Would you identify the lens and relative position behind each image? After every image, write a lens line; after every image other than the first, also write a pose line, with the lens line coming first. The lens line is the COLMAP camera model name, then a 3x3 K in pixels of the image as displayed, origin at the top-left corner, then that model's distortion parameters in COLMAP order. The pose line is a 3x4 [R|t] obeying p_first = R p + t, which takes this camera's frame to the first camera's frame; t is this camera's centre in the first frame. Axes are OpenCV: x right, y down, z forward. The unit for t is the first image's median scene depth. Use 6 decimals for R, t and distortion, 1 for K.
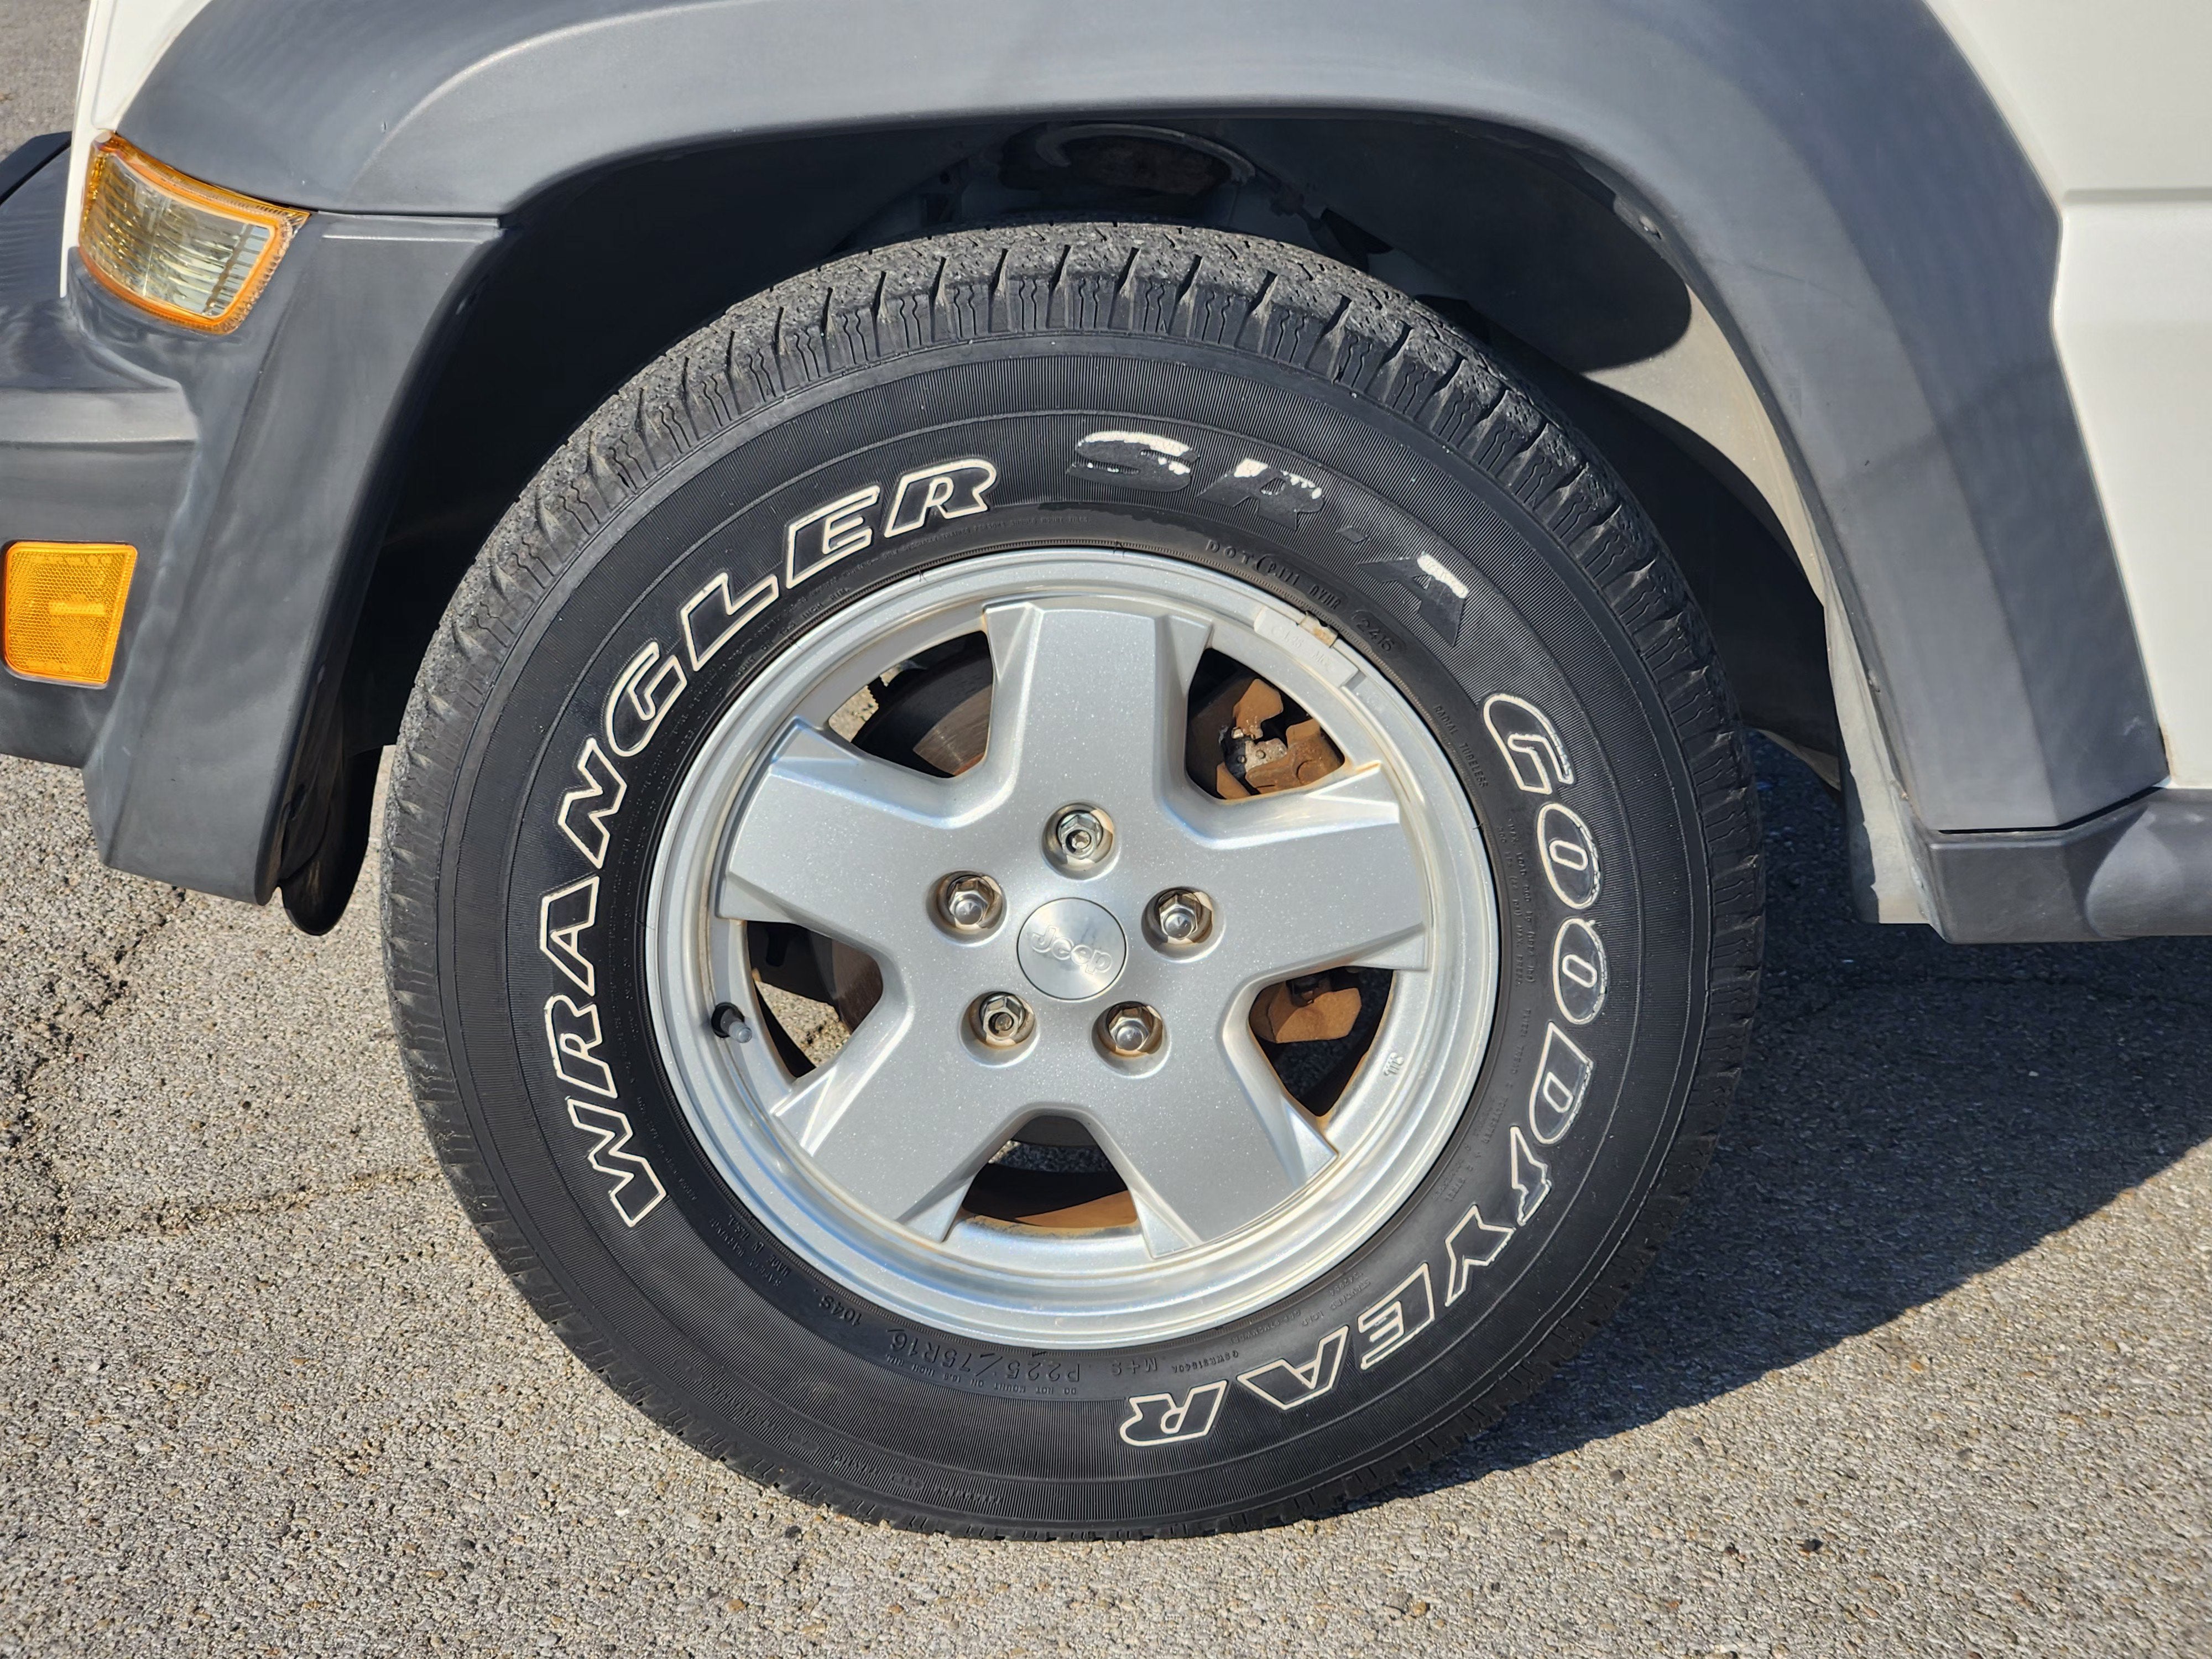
lens RADIAL K [[4305.6, 0, 1028.7], [0, 4305.6, 830.3], [0, 0, 1]] dist [-0.872880, 9.768246]
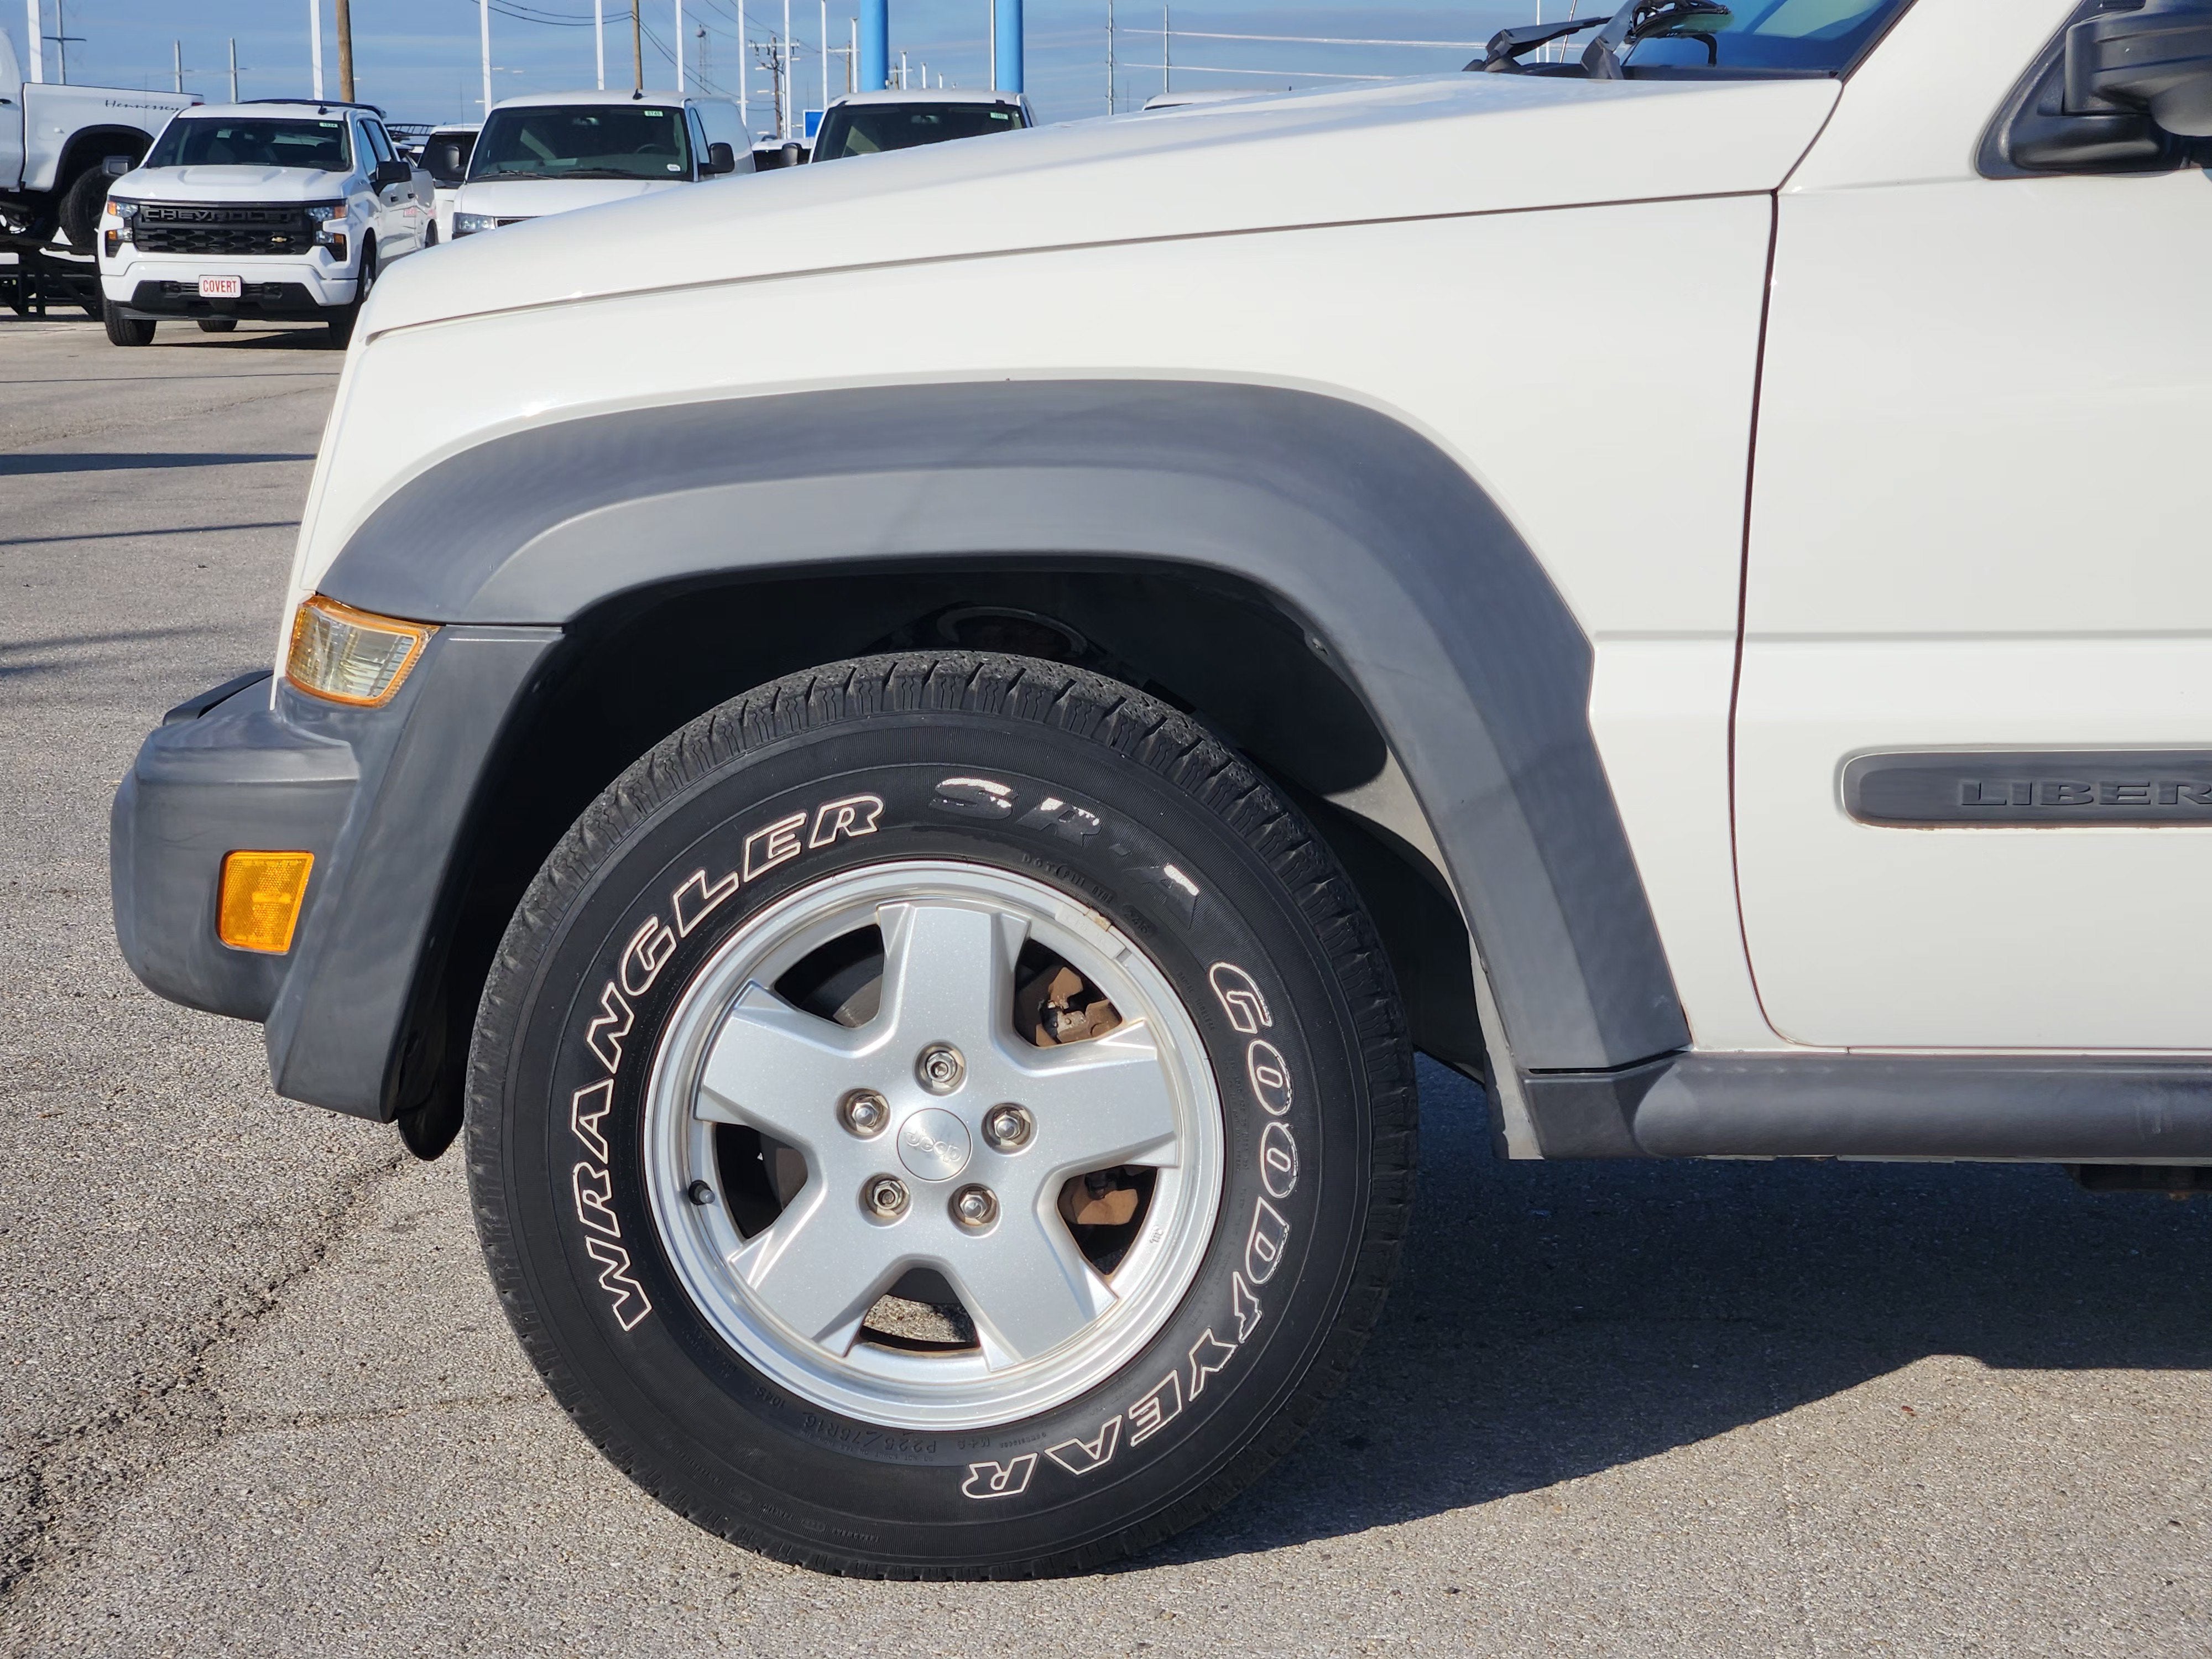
lens RADIAL K [[4247.1, 0, 1106.0], [0, 4247.1, 829.5], [0, 0, 1]] dist [-0.604762, 5.867776]
pose [[0.999684, 0.019716, -0.015604, 0.089932], [-0.022447, 0.979425, -0.200556, 0.212265], [0.011328, 0.200842, 0.979558, -0.438498]]
